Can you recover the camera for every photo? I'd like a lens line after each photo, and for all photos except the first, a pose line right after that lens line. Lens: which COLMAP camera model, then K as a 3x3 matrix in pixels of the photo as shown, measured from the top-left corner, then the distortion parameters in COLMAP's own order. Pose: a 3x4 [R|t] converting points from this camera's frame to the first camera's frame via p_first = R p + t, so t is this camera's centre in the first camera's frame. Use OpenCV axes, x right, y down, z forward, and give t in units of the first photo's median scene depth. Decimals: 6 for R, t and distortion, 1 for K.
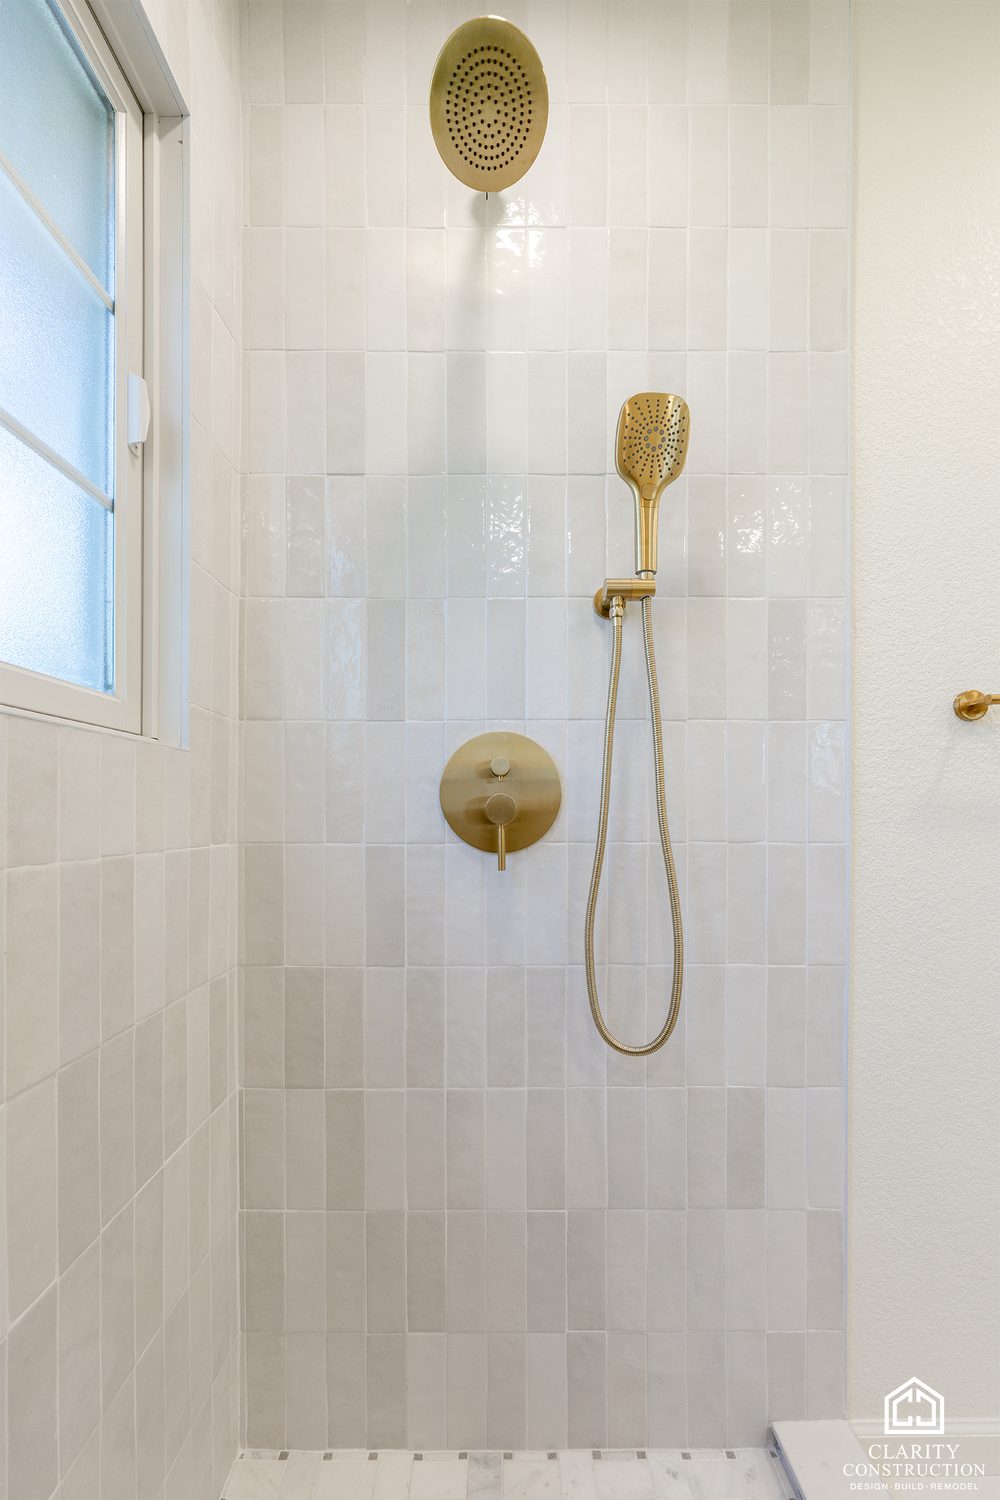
lens RADIAL K [[621.7, 0, 474.2], [0, 621.7, 784.8], [0, 0, 1]] dist [-0.001089, -0.001136]
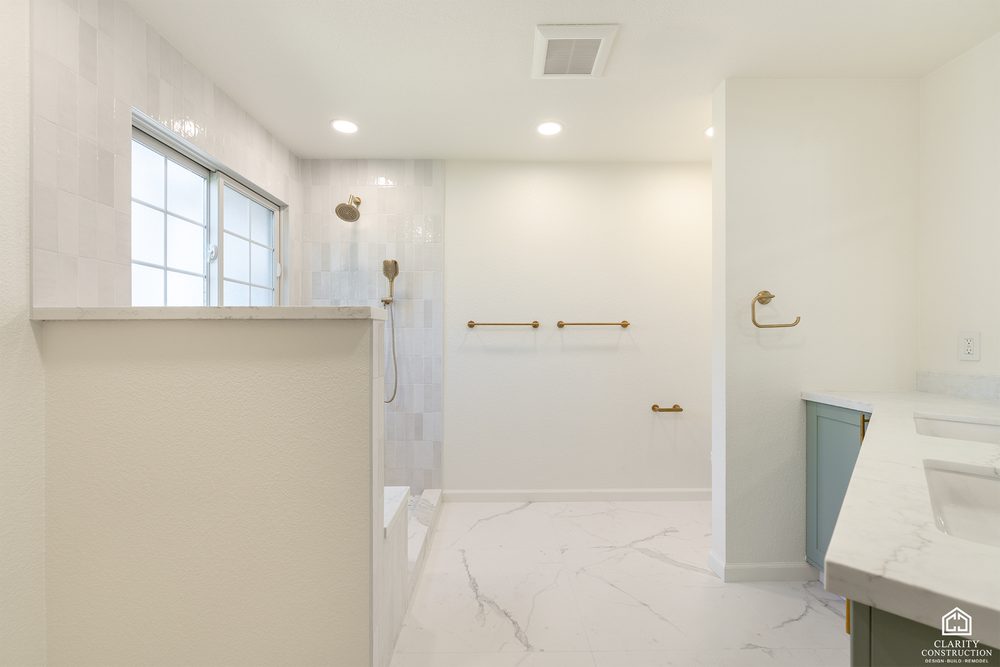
lens RADIAL K [[414.5, 0, 496.8], [0, 414.5, 335.7], [0, 0, 1]] dist [-0.001089, -0.001136]
pose [[0.999899, 0.001460, 0.014129, 0.945094], [-0.001485, 0.999997, 0.001747, -0.053227], [-0.014127, -0.001767, 0.999899, -1.907755]]
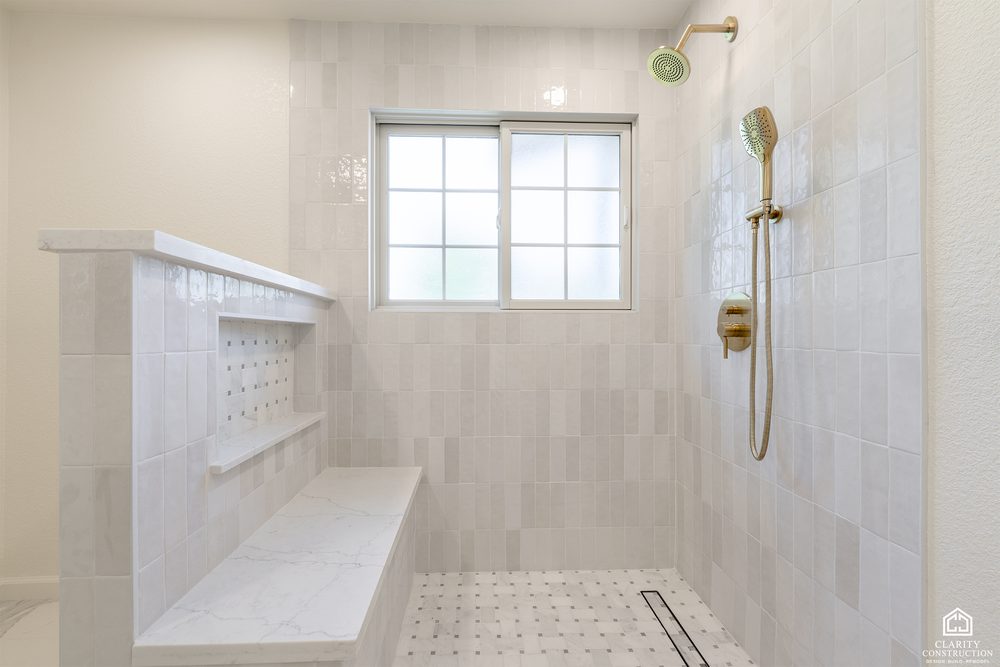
lens RADIAL K [[414.5, 0, 496.8], [0, 414.5, 335.7], [0, 0, 1]] dist [-0.001089, -0.001136]
pose [[0.047813, -0.003090, -0.998852, 1.369218], [0.001352, 0.999994, -0.003029, 0.059158], [0.998855, -0.001206, 0.047816, 0.137482]]
